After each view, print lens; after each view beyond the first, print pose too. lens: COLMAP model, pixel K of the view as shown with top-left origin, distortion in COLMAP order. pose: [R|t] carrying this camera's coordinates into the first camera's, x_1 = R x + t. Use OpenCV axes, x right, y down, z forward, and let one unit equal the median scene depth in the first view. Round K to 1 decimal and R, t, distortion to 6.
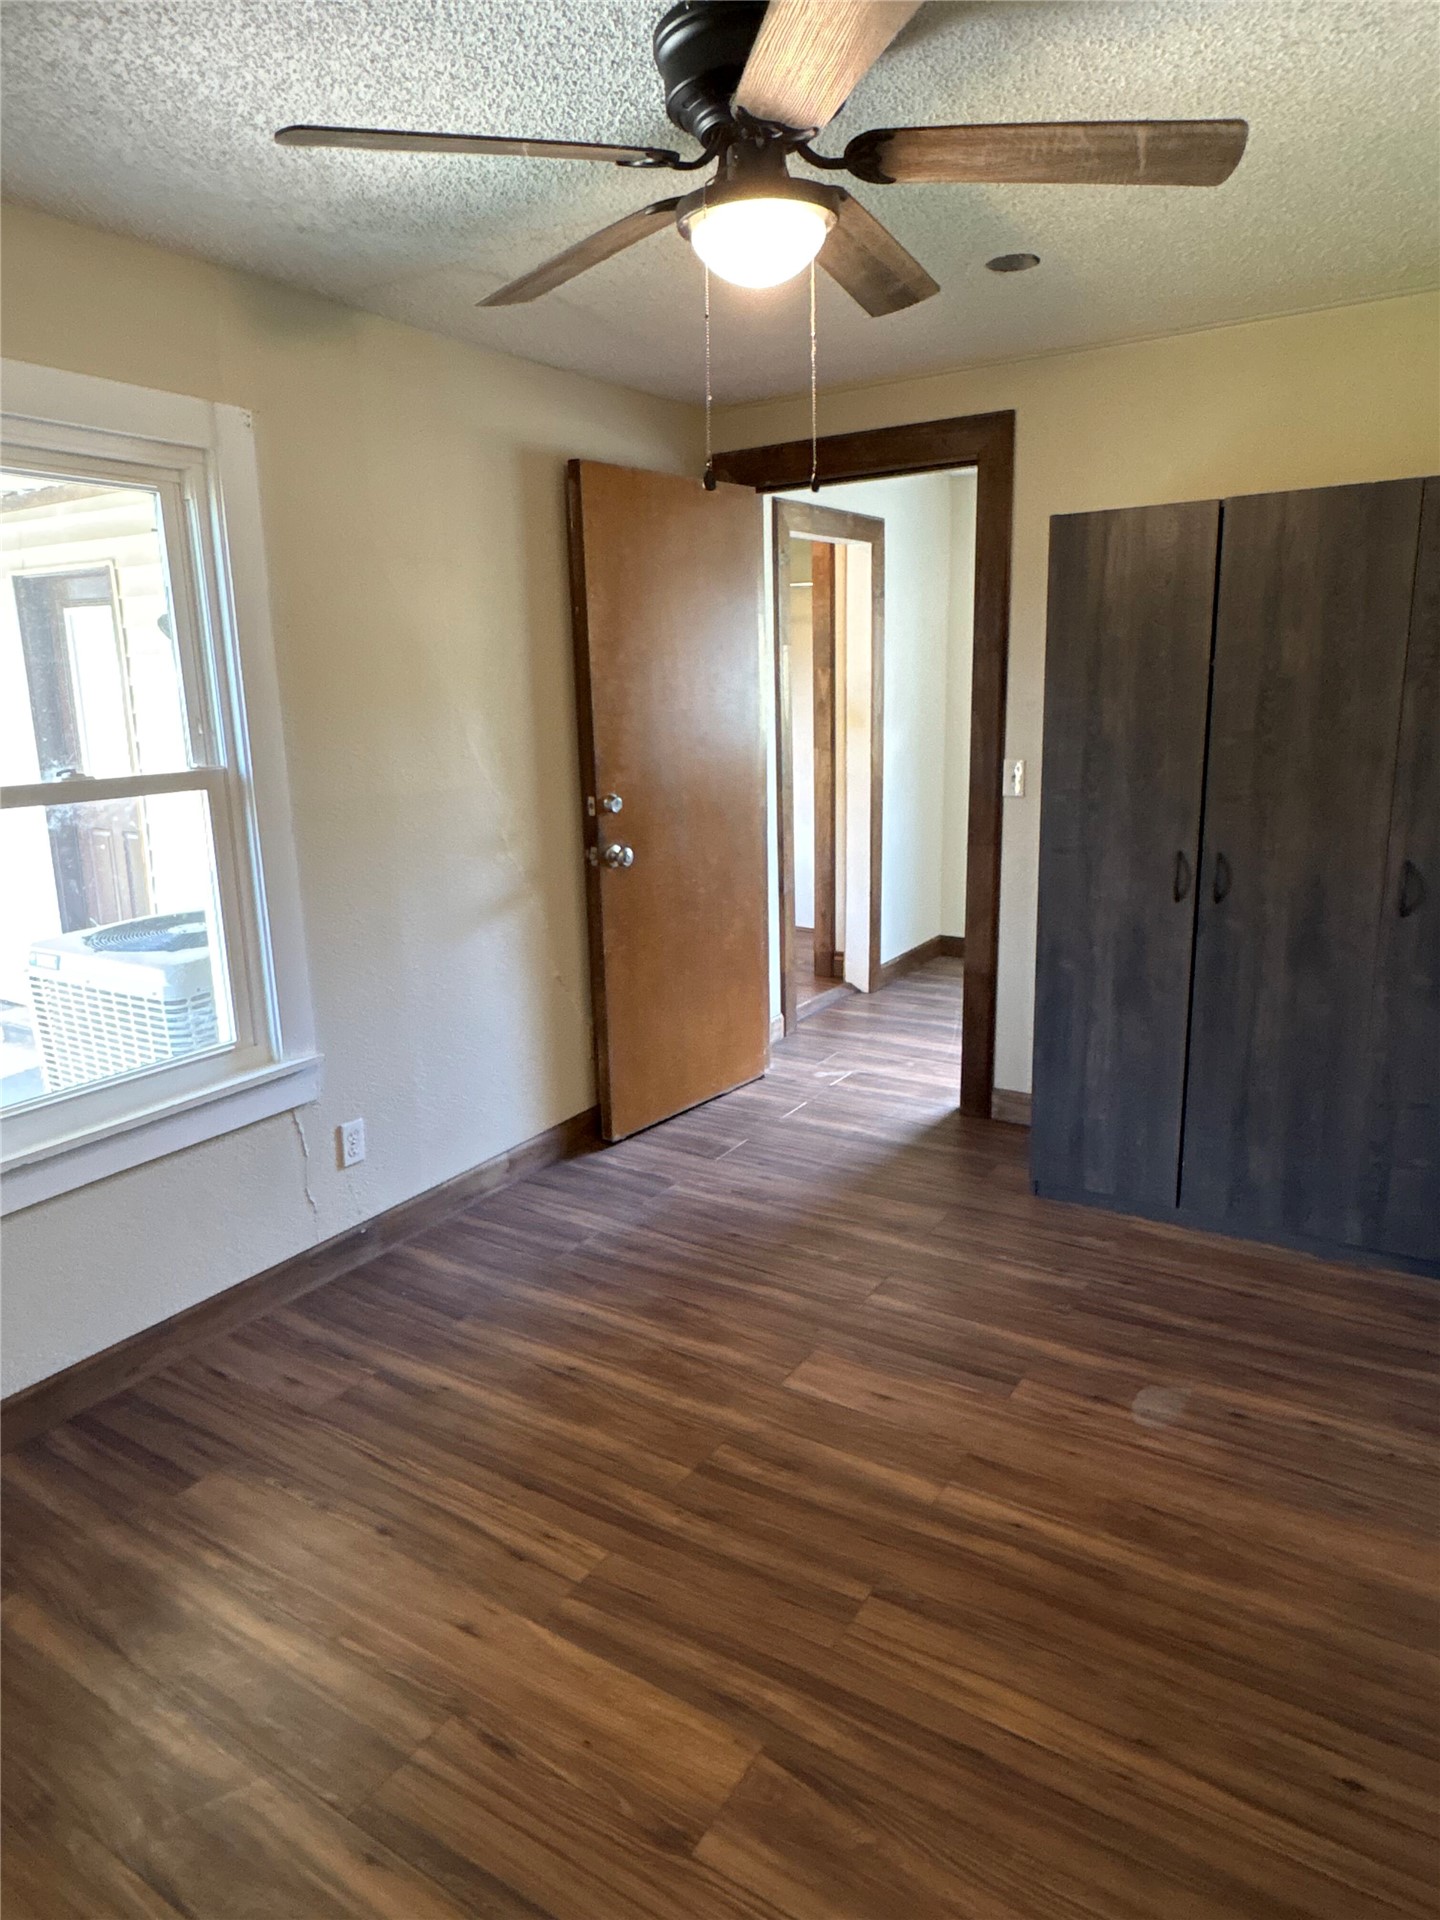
lens RADIAL K [[1203.1, 0, 720.0], [0, 1203.1, 960.0], [0, 0, 1]] dist [0.000625, 0.002013]
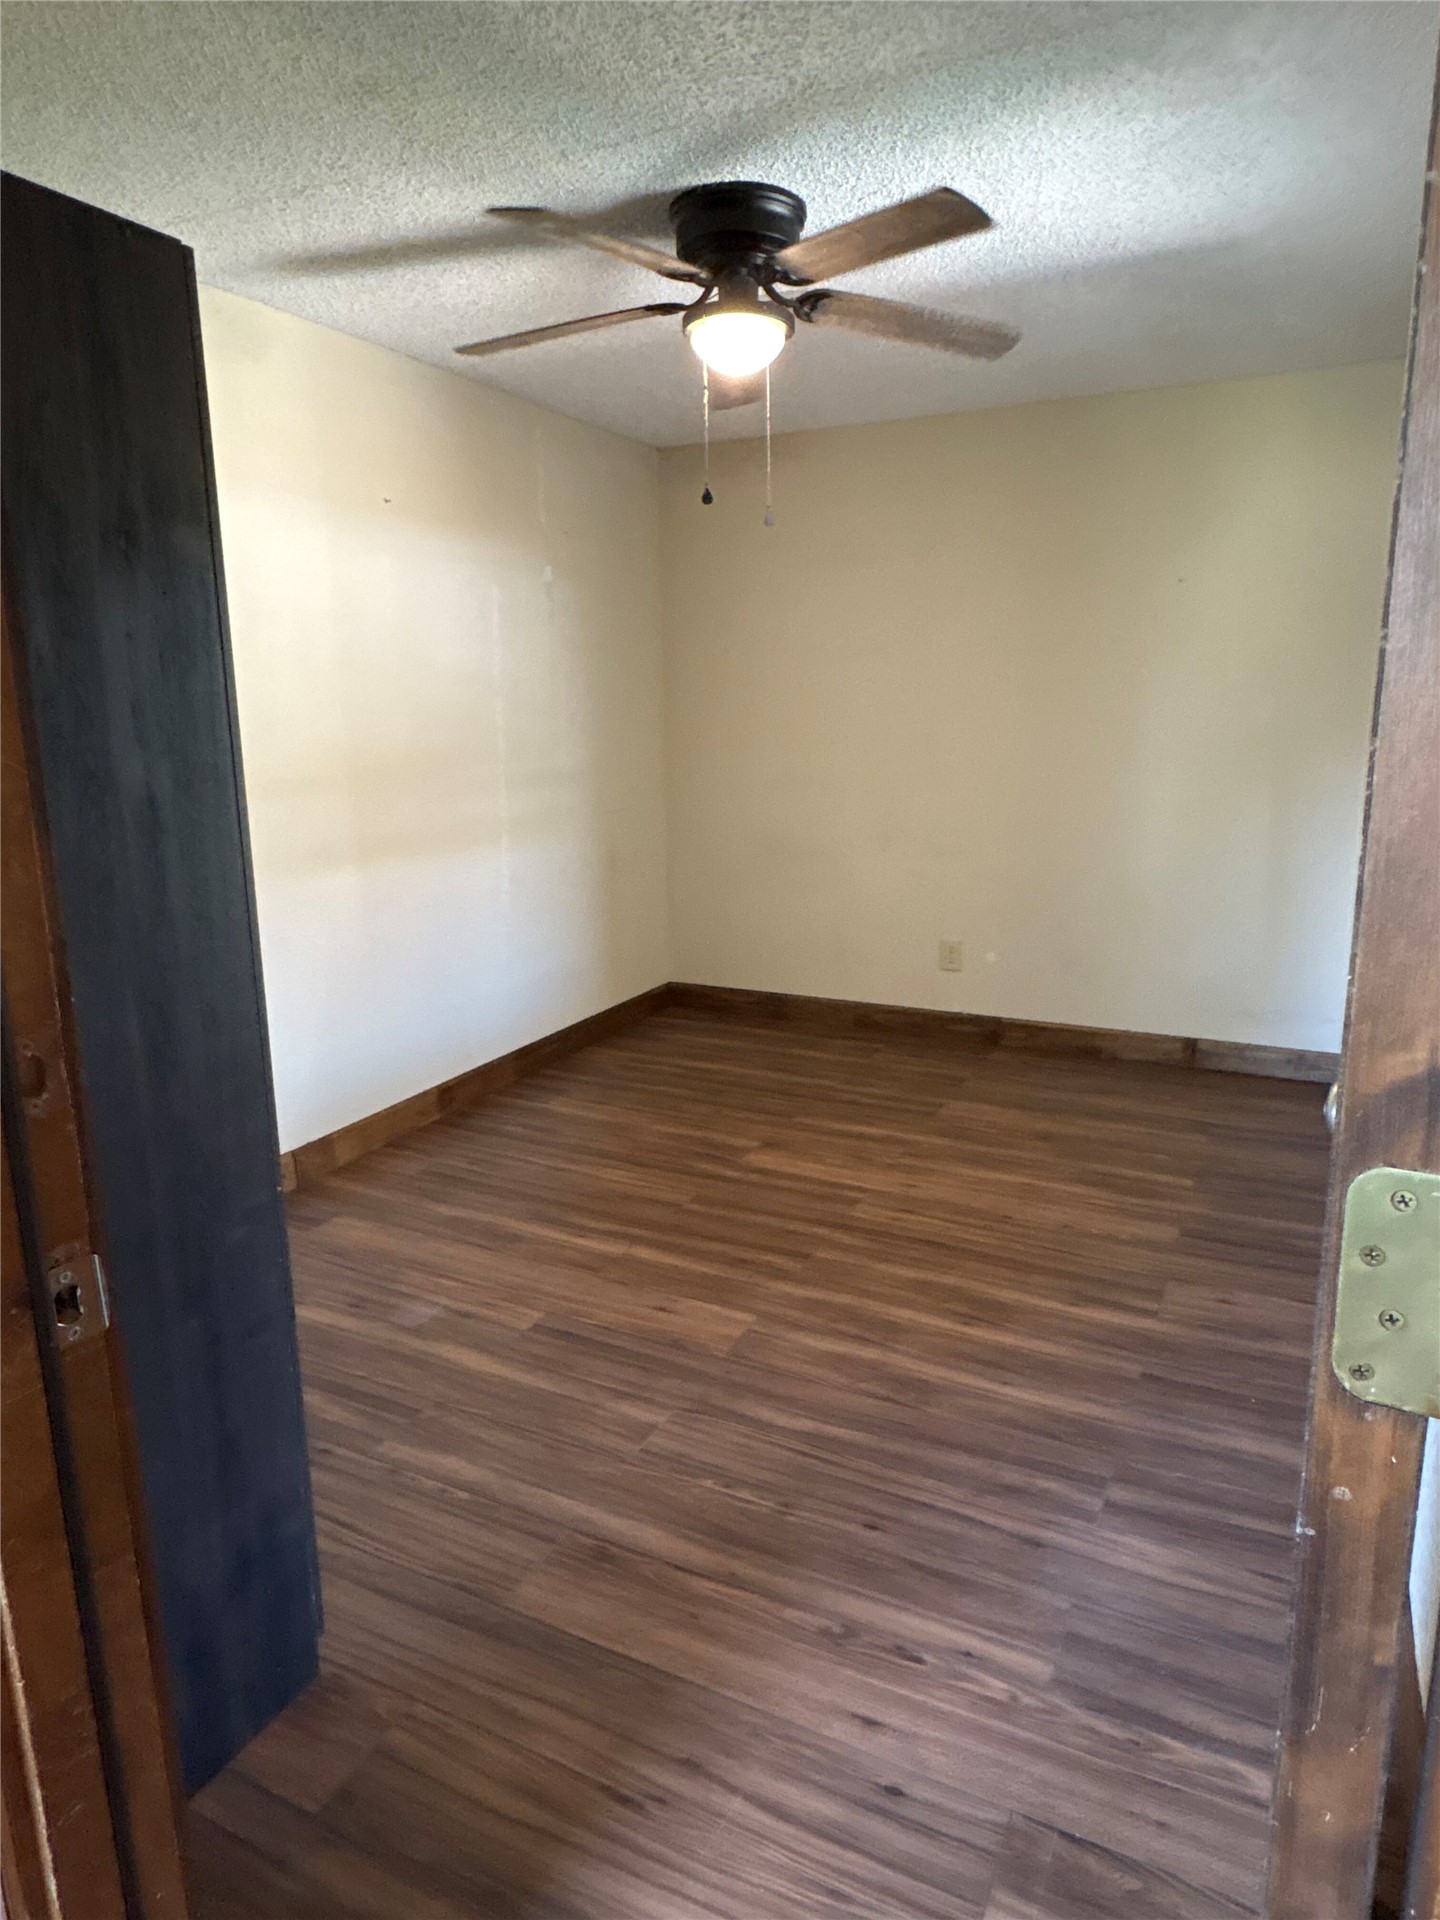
lens RADIAL K [[1203.1, 0, 720.0], [0, 1203.1, 960.0], [0, 0, 1]] dist [0.000625, 0.002013]
pose [[-0.992807, 0.064607, -0.100796, 0.171662], [0.014730, 0.901421, 0.432692, -0.389830], [0.118815, 0.428095, -0.895889, 1.831955]]
